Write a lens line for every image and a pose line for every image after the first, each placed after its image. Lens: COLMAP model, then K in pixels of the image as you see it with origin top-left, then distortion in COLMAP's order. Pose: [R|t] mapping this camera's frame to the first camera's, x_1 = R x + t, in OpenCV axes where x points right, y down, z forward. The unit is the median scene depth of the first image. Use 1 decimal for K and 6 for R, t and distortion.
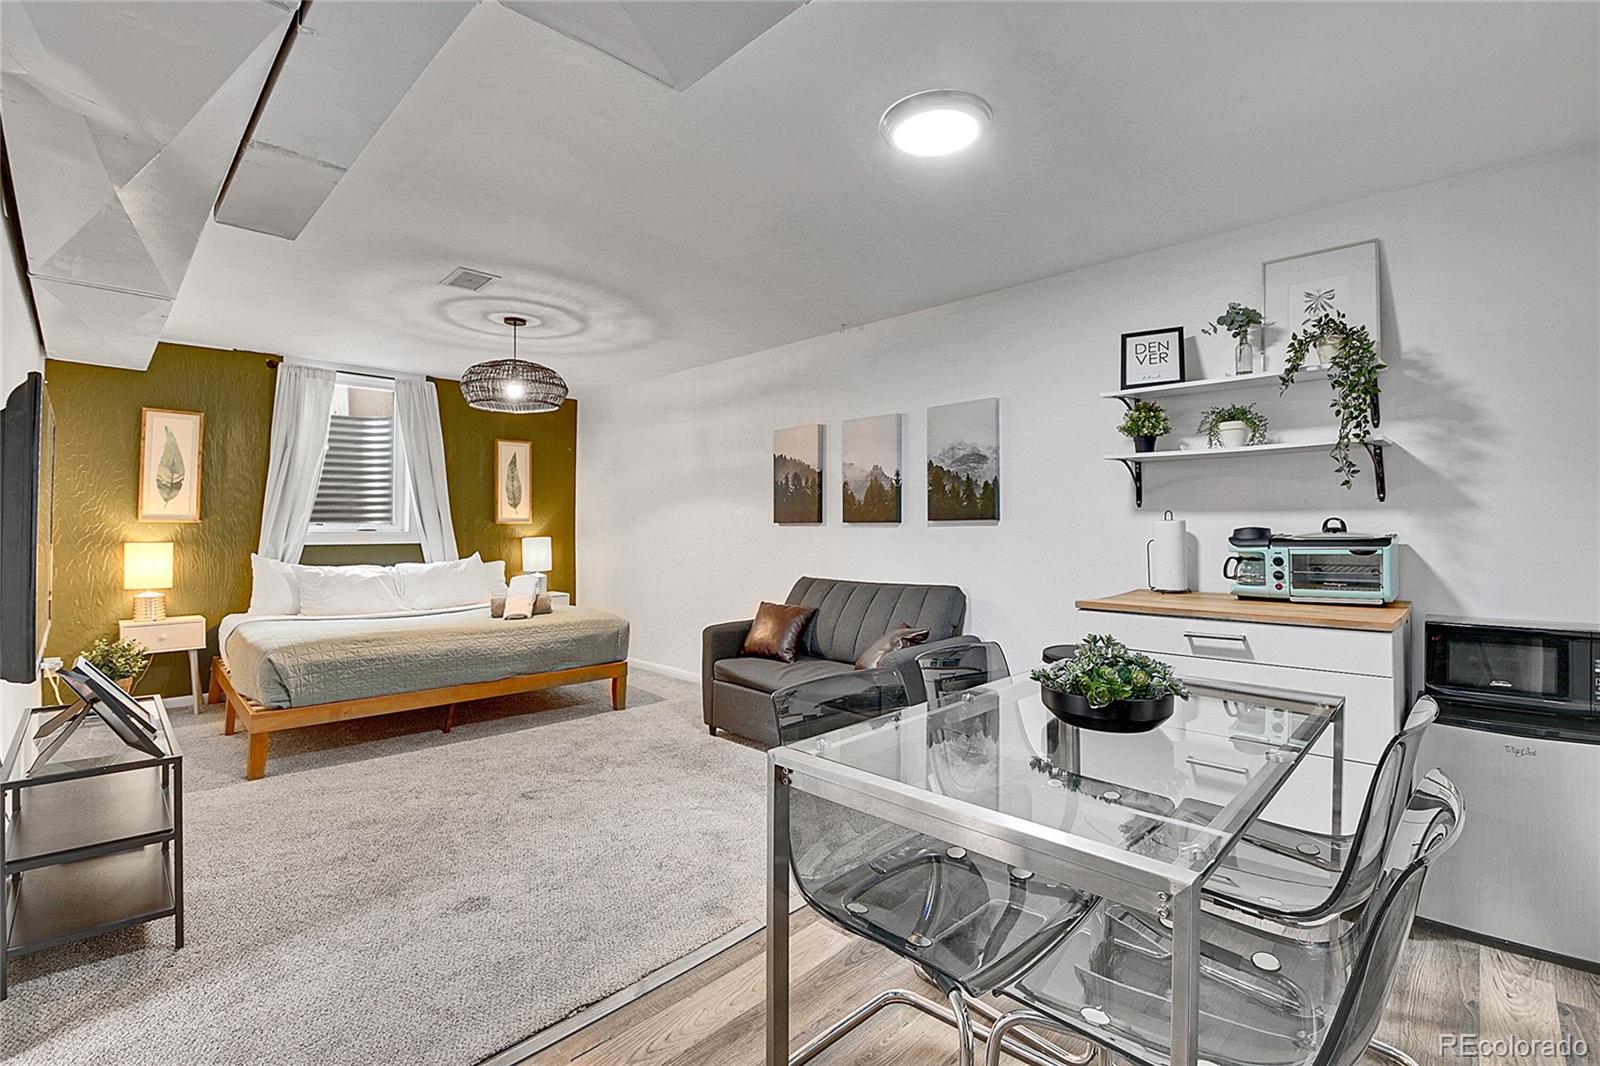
lens RADIAL K [[719.2, 0, 806.4], [0, 719.2, 520.6], [0, 0, 1]] dist [0.013382, -0.022562]
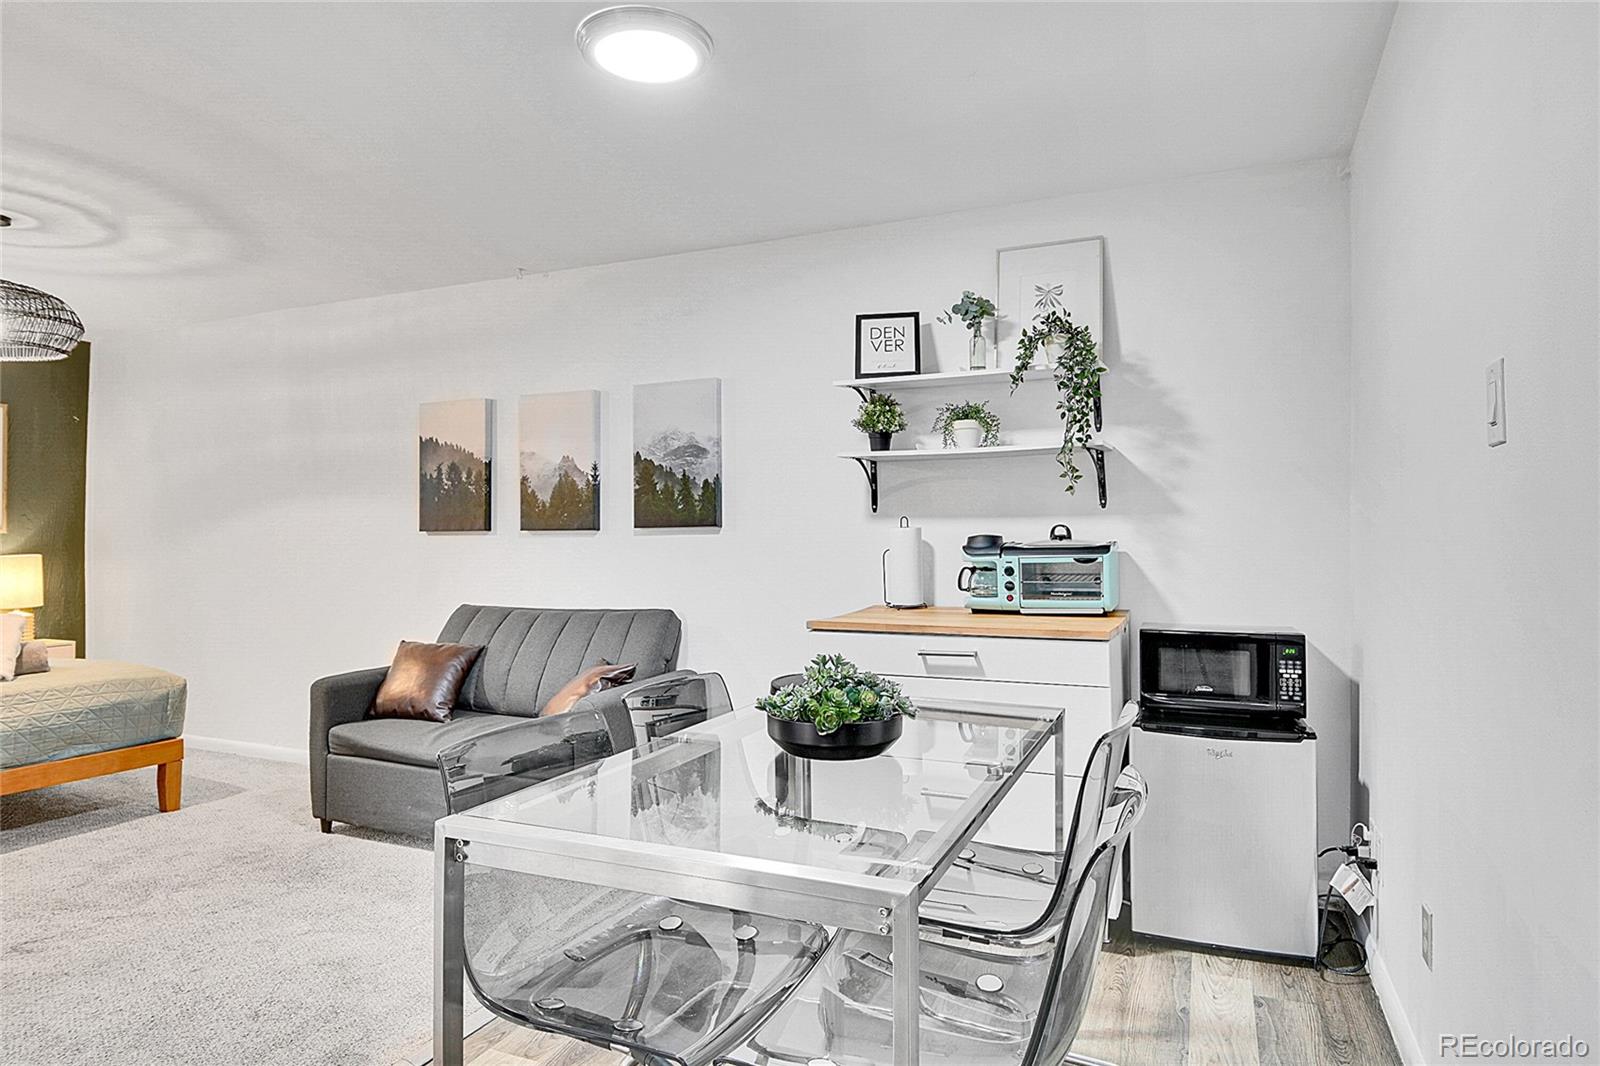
lens RADIAL K [[947.6, 0, 807.9], [0, 947.6, 518.6], [0, 0, 1]] dist [0.020451, -0.030440]
pose [[0.938441, 0.002666, 0.345429, -0.010616], [0.000732, 0.999953, -0.009707, 0.000030], [-0.345438, 0.009362, 0.938395, -0.040300]]
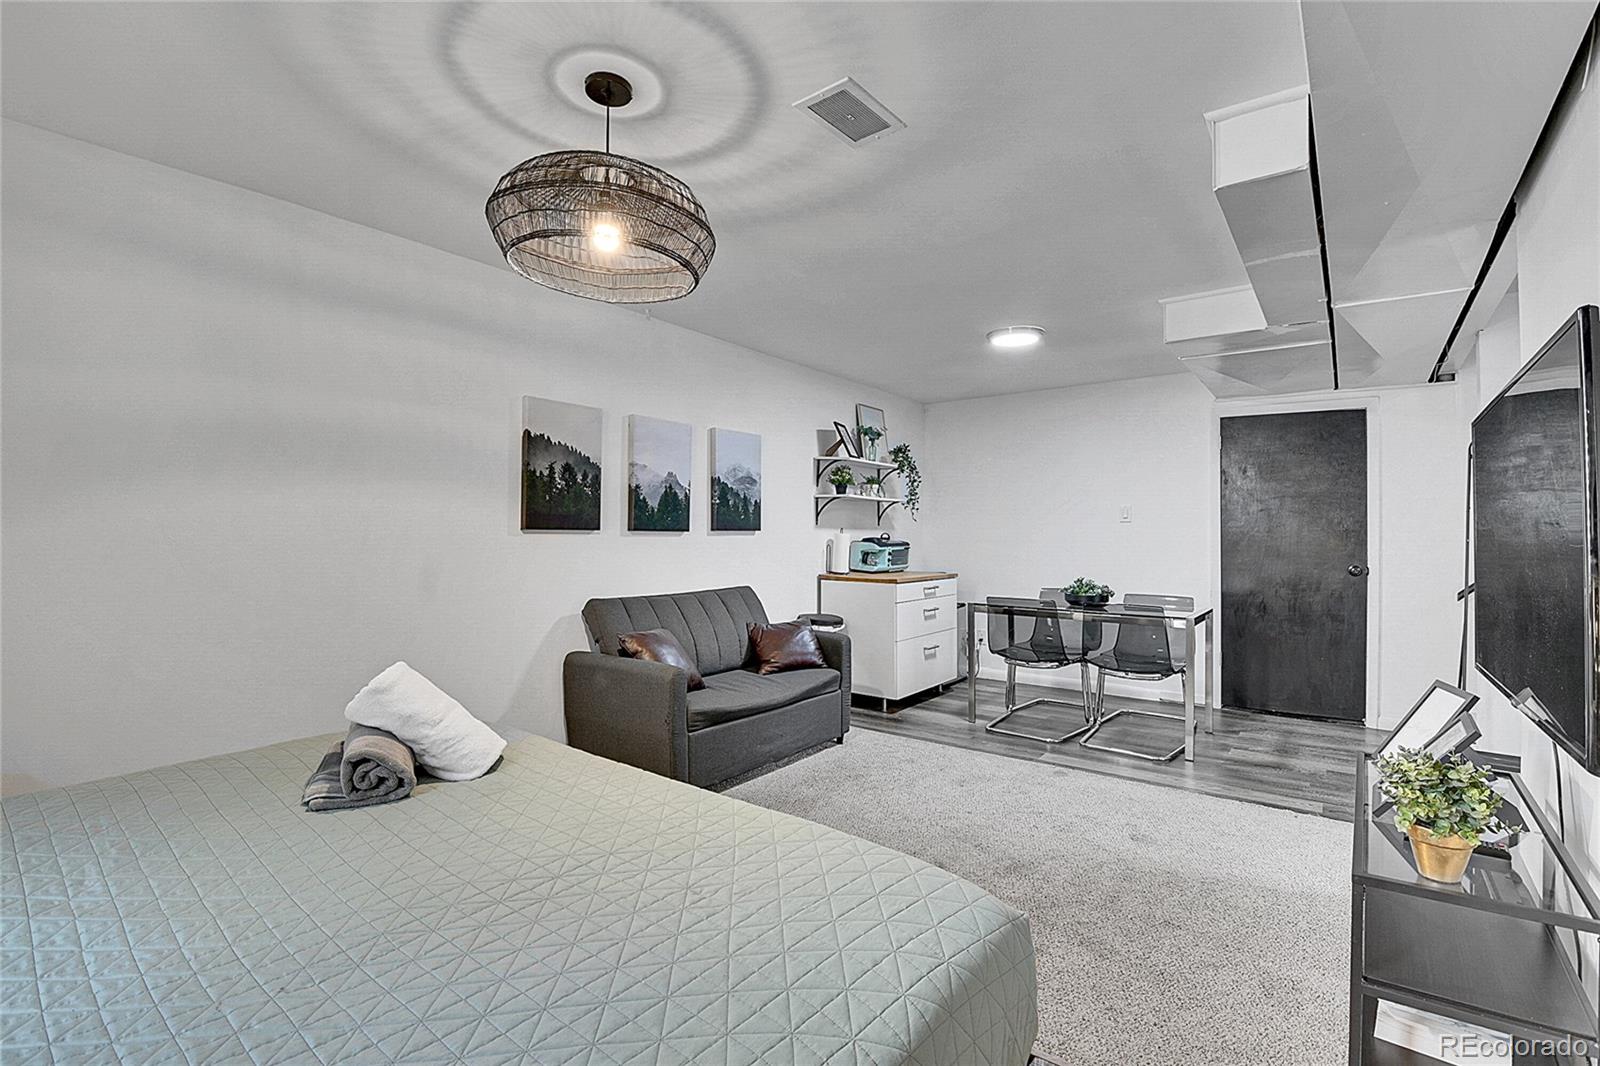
lens RADIAL K [[719.2, 0, 806.4], [0, 719.2, 520.6], [0, 0, 1]] dist [0.013382, -0.022562]
pose [[-0.127588, 0.018949, 0.991646, -0.907702], [-0.018077, 0.999607, -0.021427, 0.005792], [-0.991662, -0.020660, -0.127196, 0.965252]]
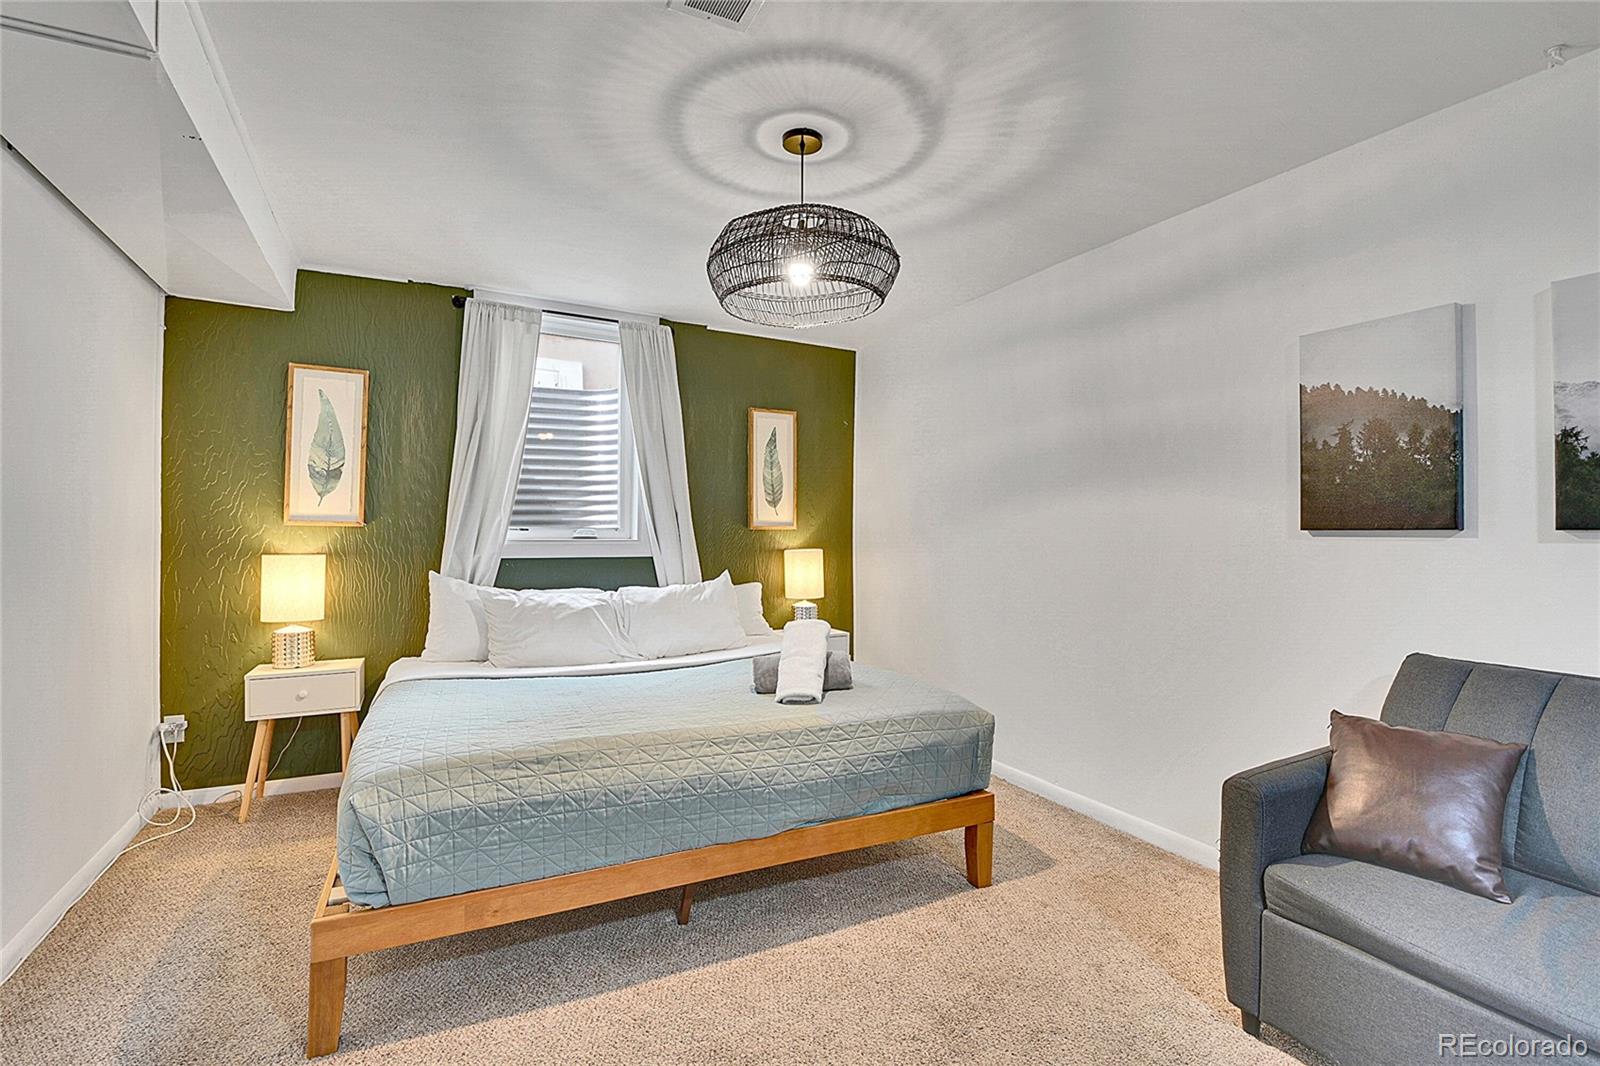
lens RADIAL K [[738.5, 0, 807.2], [0, 738.5, 530.6], [0, 0, 1]] dist [0.030329, -0.039619]
pose [[0.954060, 0.003613, -0.299595, -0.248156], [-0.002011, 0.999982, 0.005656, 0.001985], [0.299610, -0.004793, 0.954050, 0.506025]]
